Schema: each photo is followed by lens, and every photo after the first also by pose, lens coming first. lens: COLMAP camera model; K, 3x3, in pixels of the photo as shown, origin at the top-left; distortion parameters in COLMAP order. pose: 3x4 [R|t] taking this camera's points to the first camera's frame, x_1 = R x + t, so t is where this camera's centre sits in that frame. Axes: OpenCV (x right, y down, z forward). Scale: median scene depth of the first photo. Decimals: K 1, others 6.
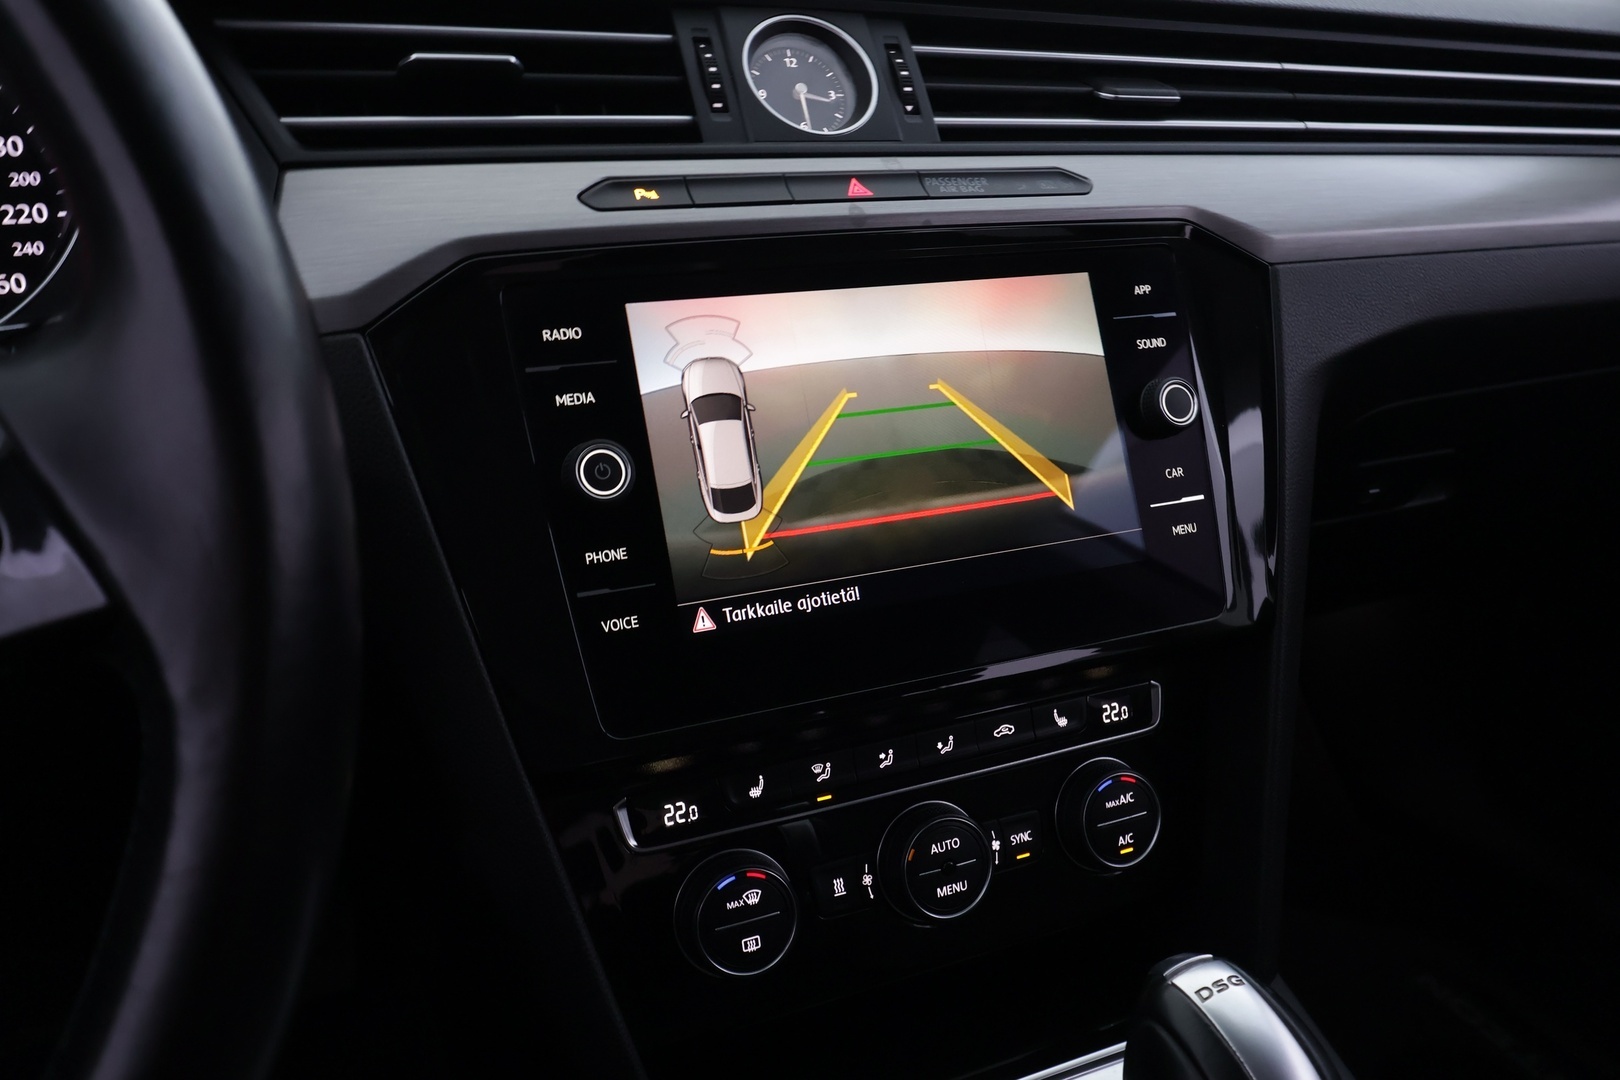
lens RADIAL K [[1247.0, 0, 810.0], [0, 1247.0, 540.0], [0, 0, 1]] dist [0.000369, -0.000519]
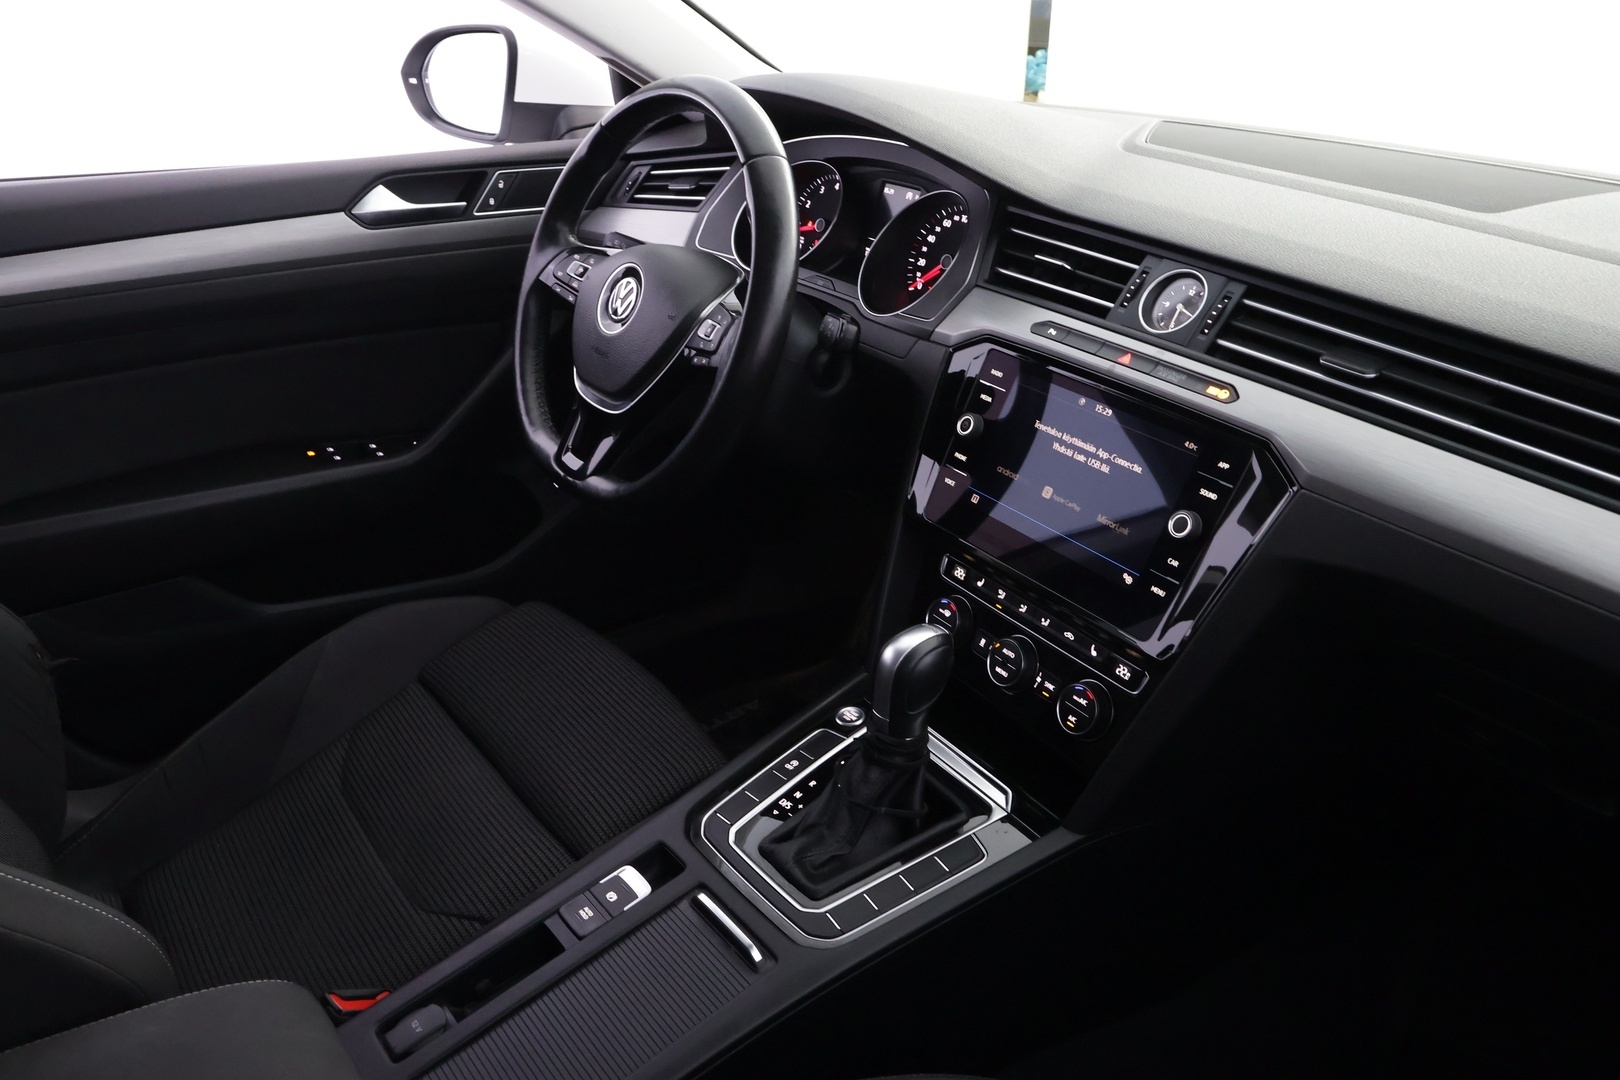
lens RADIAL K [[1247.0, 0, 810.0], [0, 1247.0, 540.0], [0, 0, 1]] dist [0.000369, -0.000519]
pose [[0.175965, 0.423151, -0.888808, 1.834991], [-0.372723, 0.864313, 0.337698, -0.507443], [0.911106, 0.271856, 0.309807, -0.021465]]
